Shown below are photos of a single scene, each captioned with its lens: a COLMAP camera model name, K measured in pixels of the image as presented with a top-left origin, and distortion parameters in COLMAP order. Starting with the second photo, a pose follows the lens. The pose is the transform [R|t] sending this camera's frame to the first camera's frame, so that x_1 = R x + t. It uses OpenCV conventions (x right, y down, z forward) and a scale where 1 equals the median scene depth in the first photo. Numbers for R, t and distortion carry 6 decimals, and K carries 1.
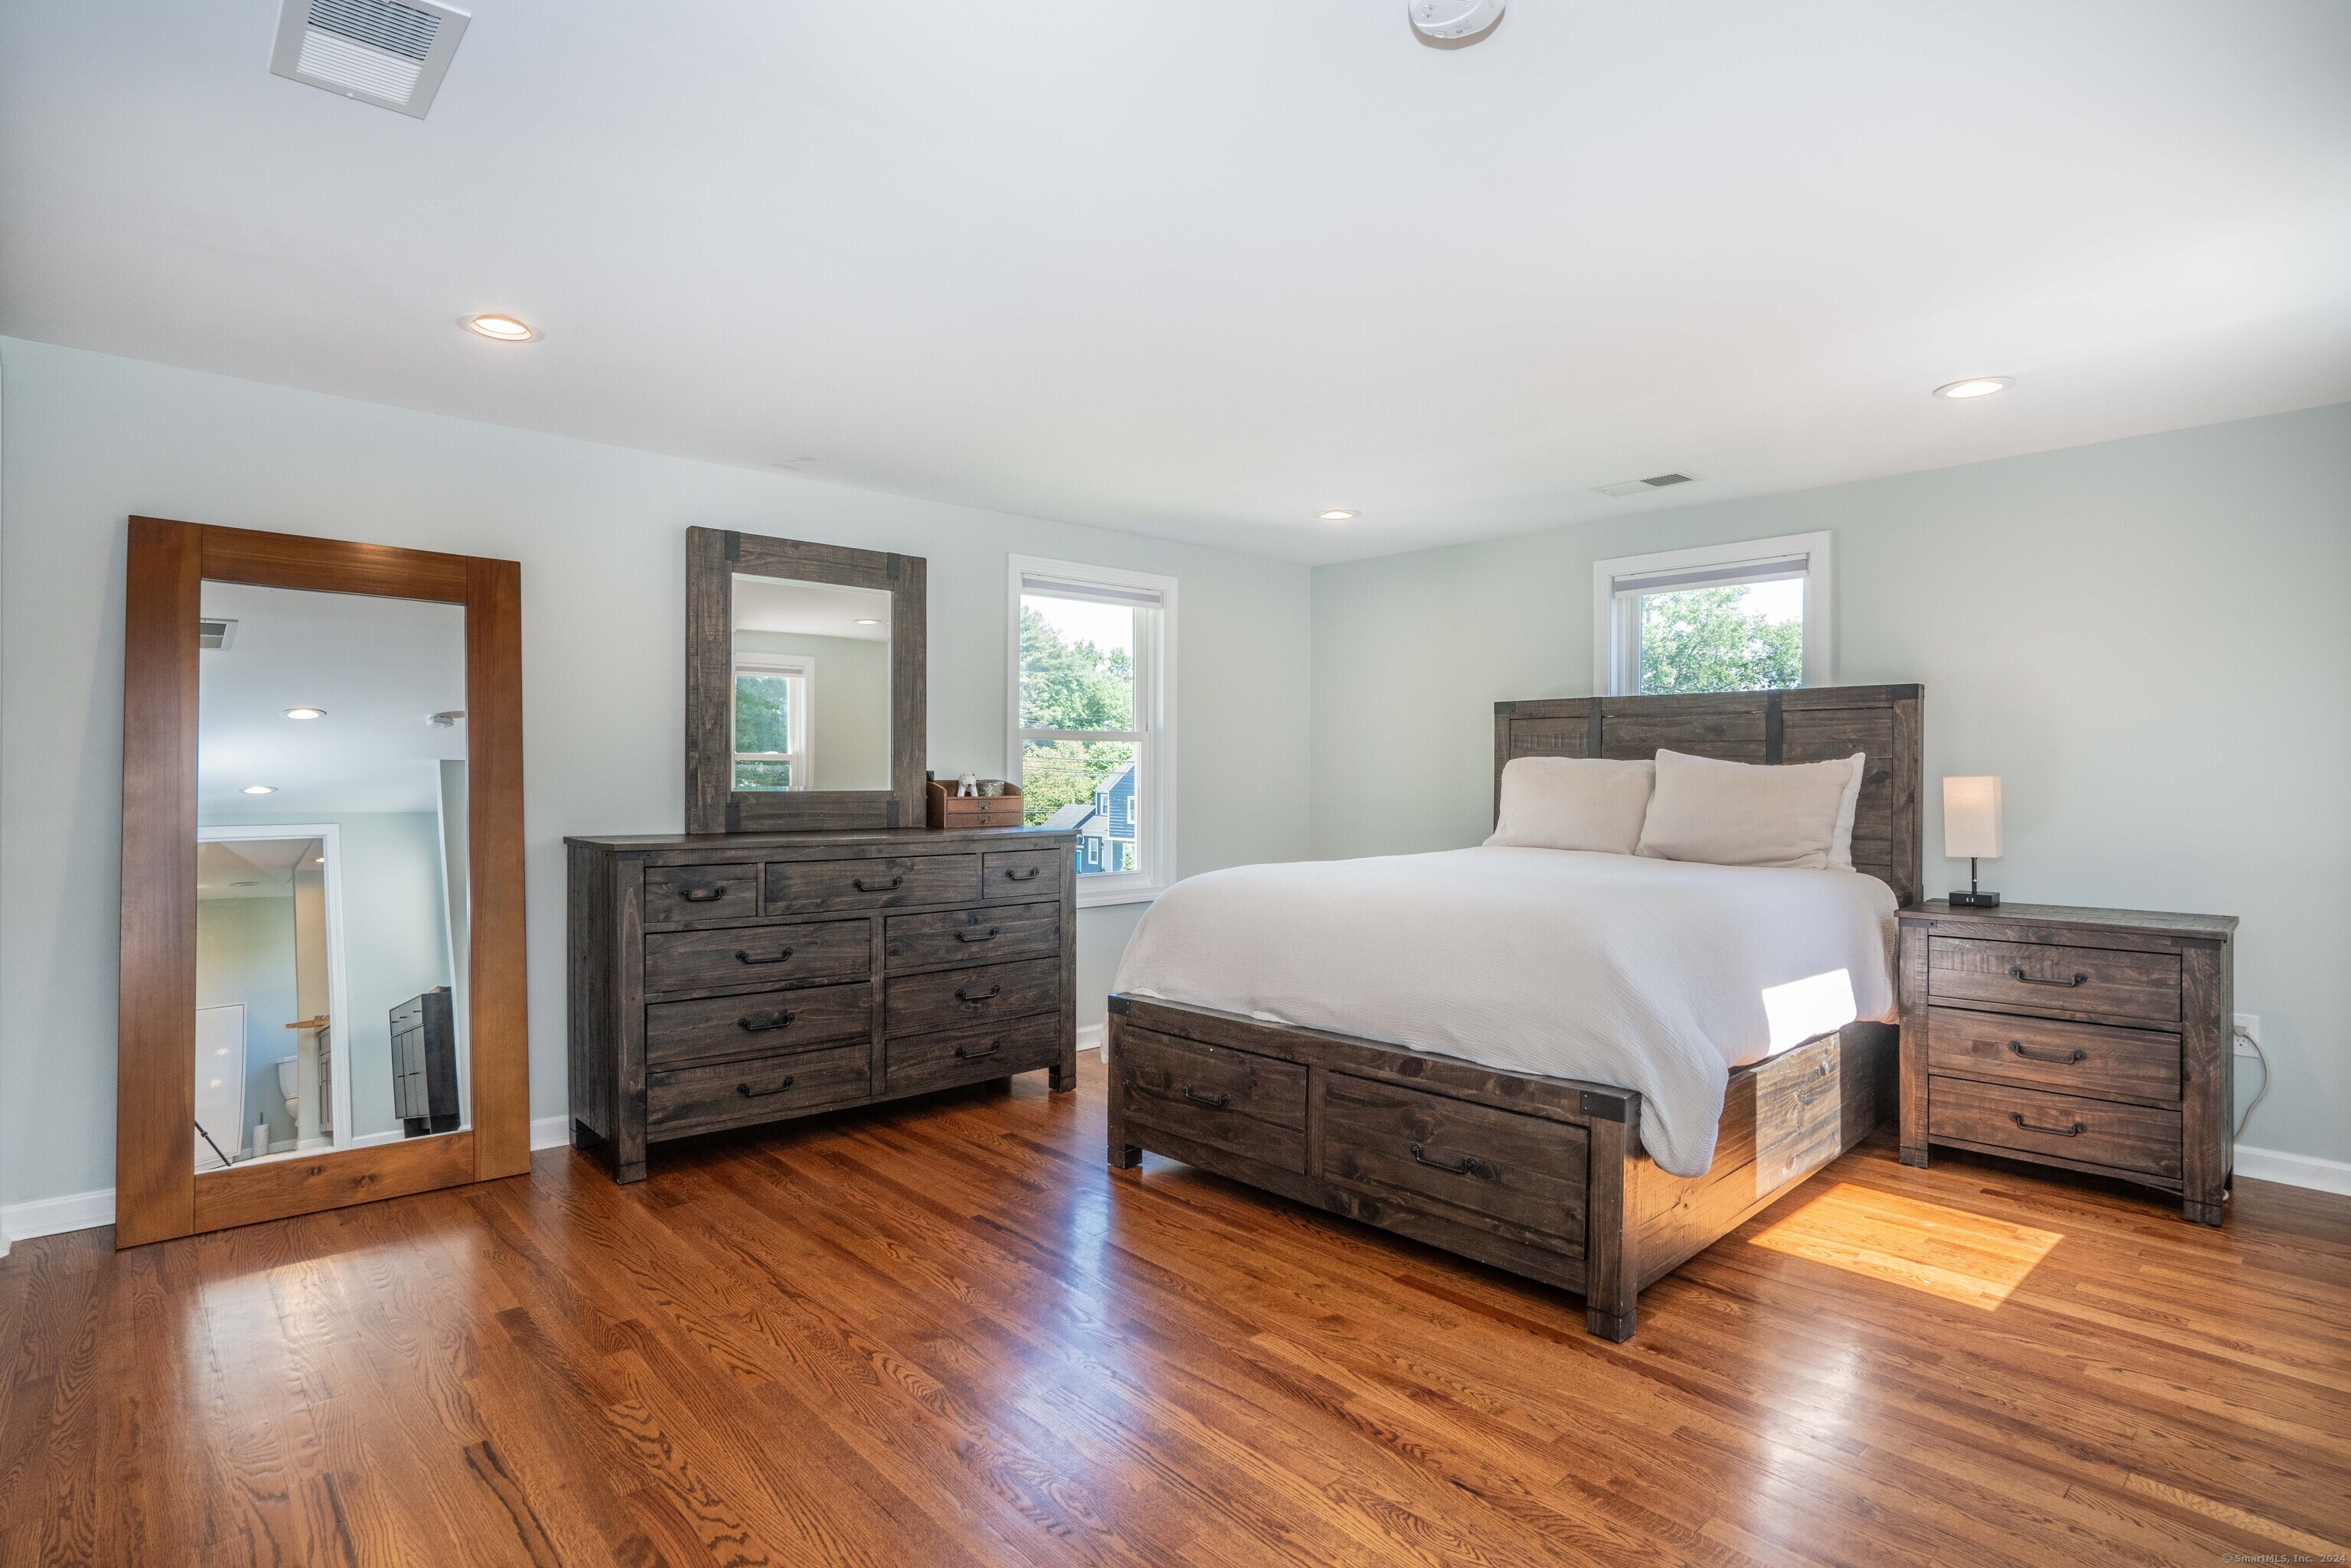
lens RADIAL K [[1196.9, 0, 1178.3], [0, 1196.9, 789.4], [0, 0, 1]] dist [-0.028275, 0.006448]
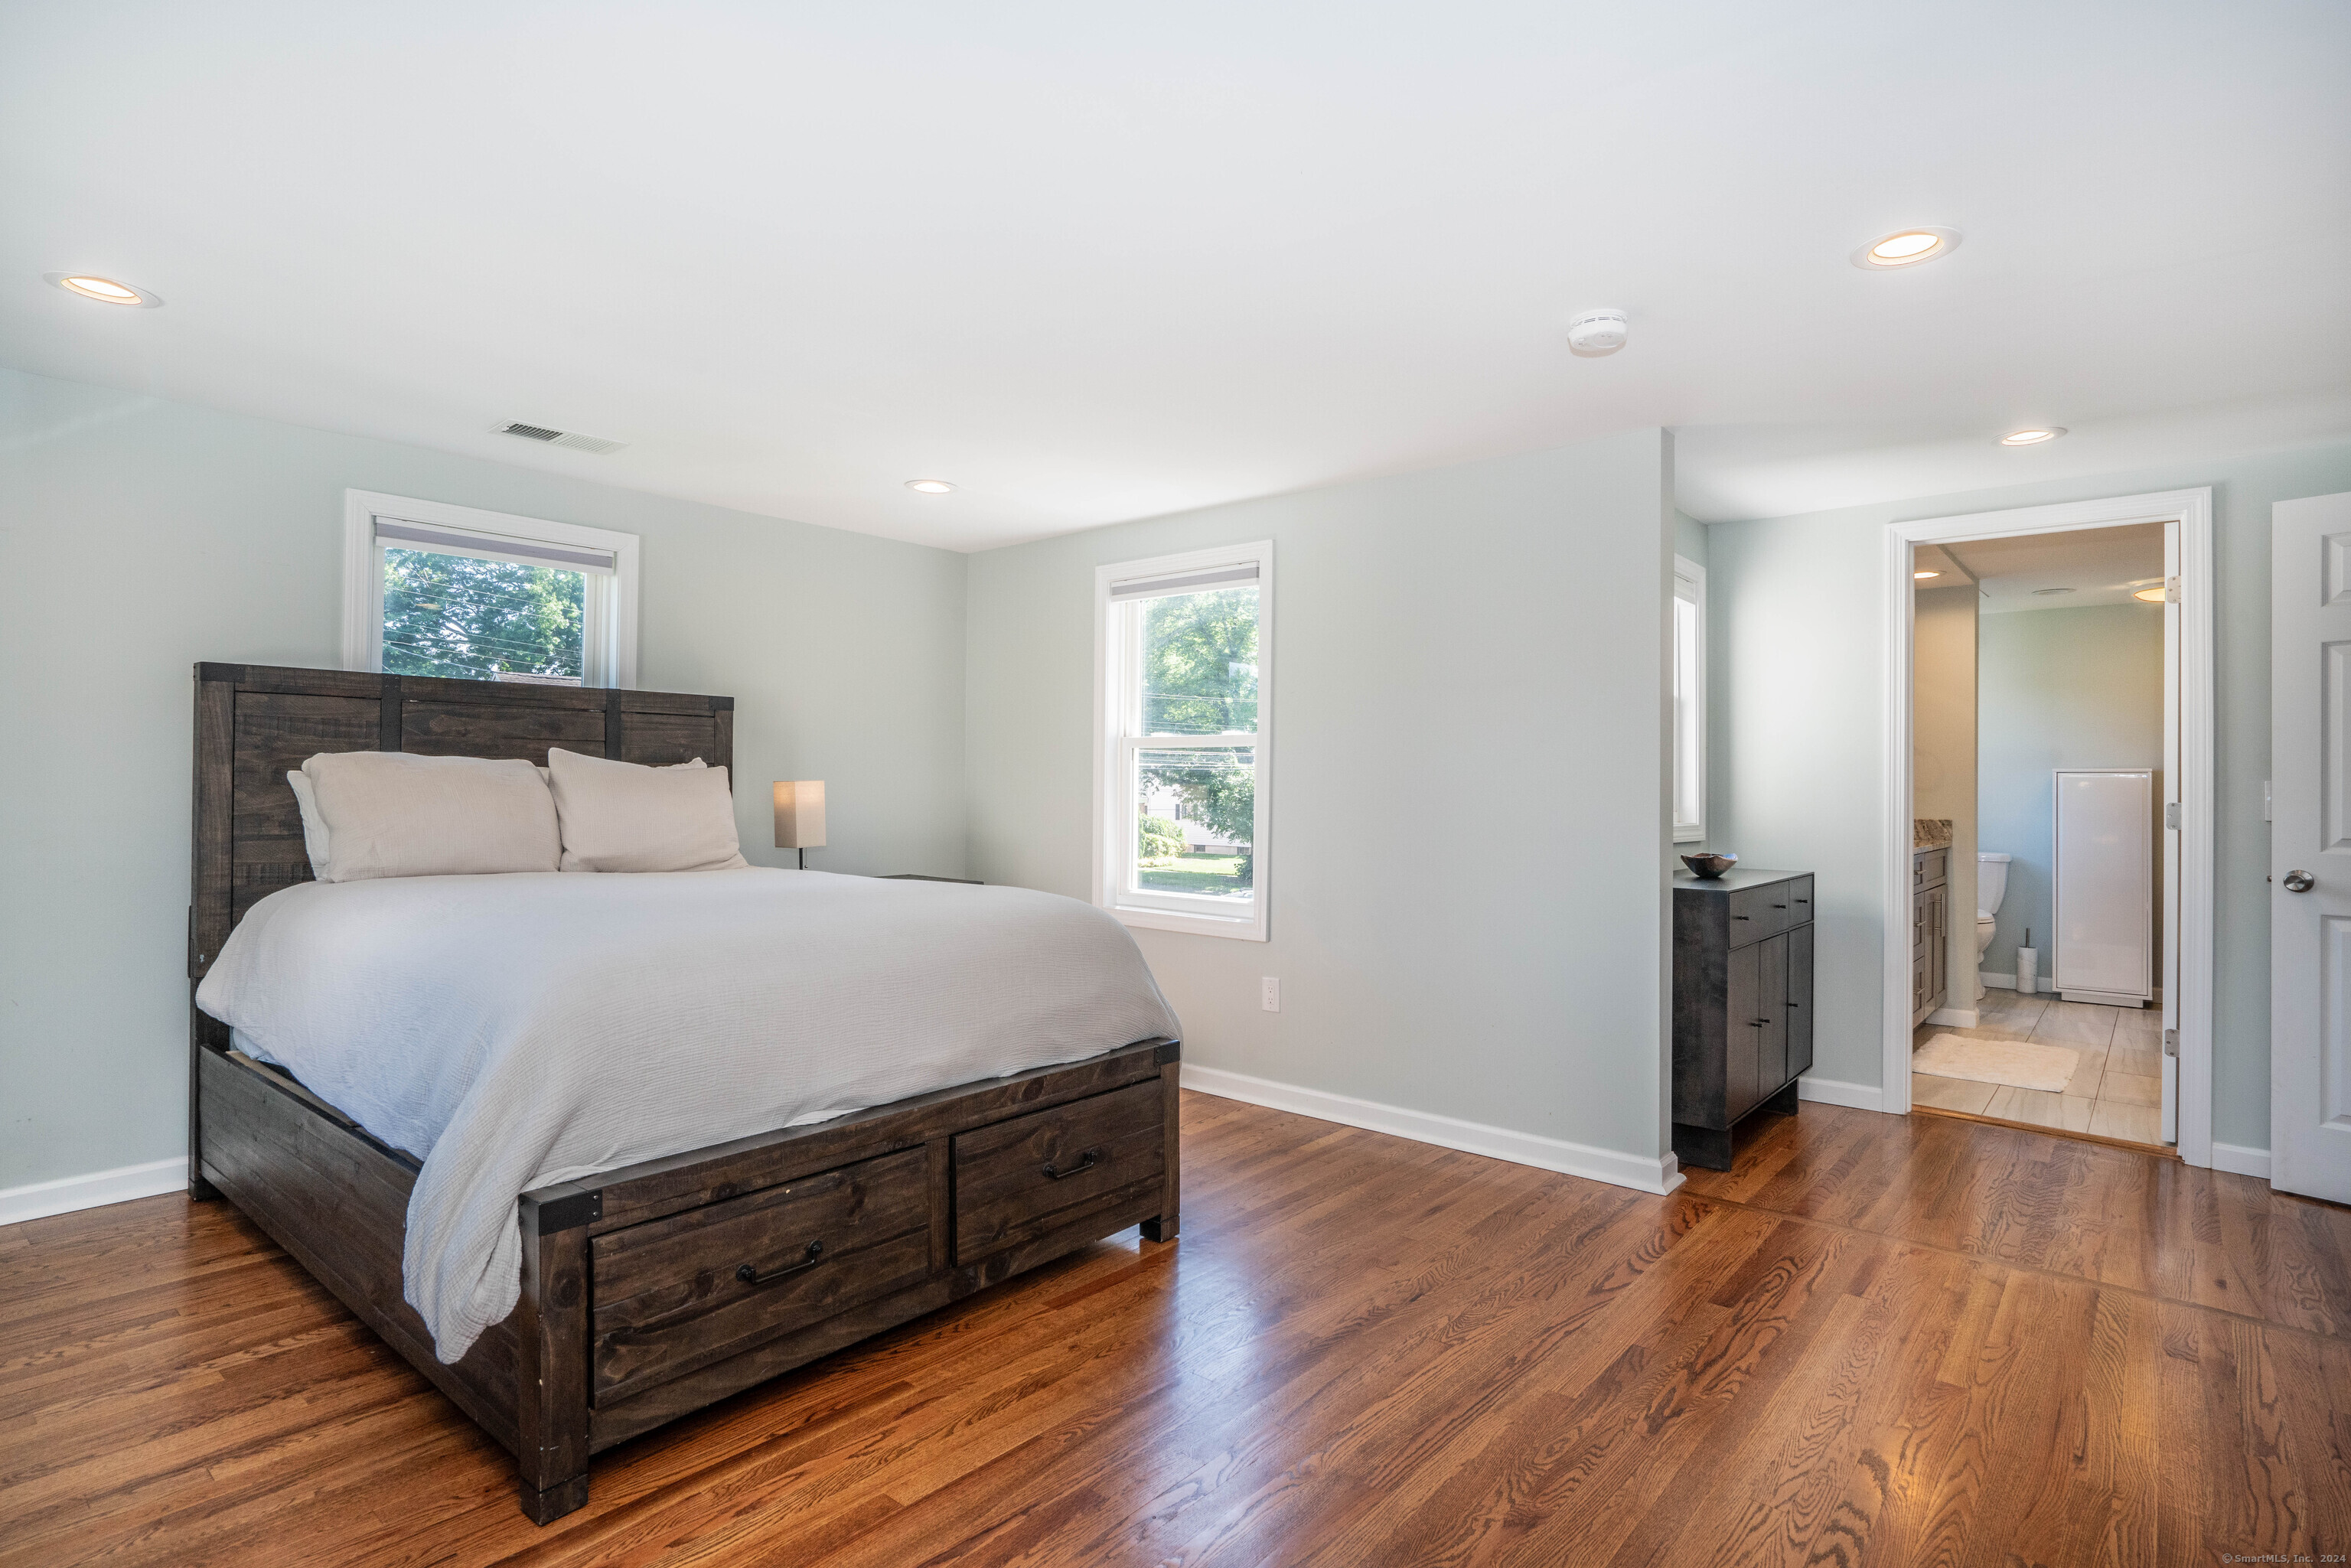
lens RADIAL K [[1196.9, 0, 1183.0], [0, 1196.9, 778.0], [0, 0, 1]] dist [-0.028275, 0.006448]
pose [[-0.128496, -0.001238, 0.991709, -0.700285], [0.001058, 0.999998, 0.001386, -0.017259], [-0.991709, 0.001227, -0.128495, 0.910589]]
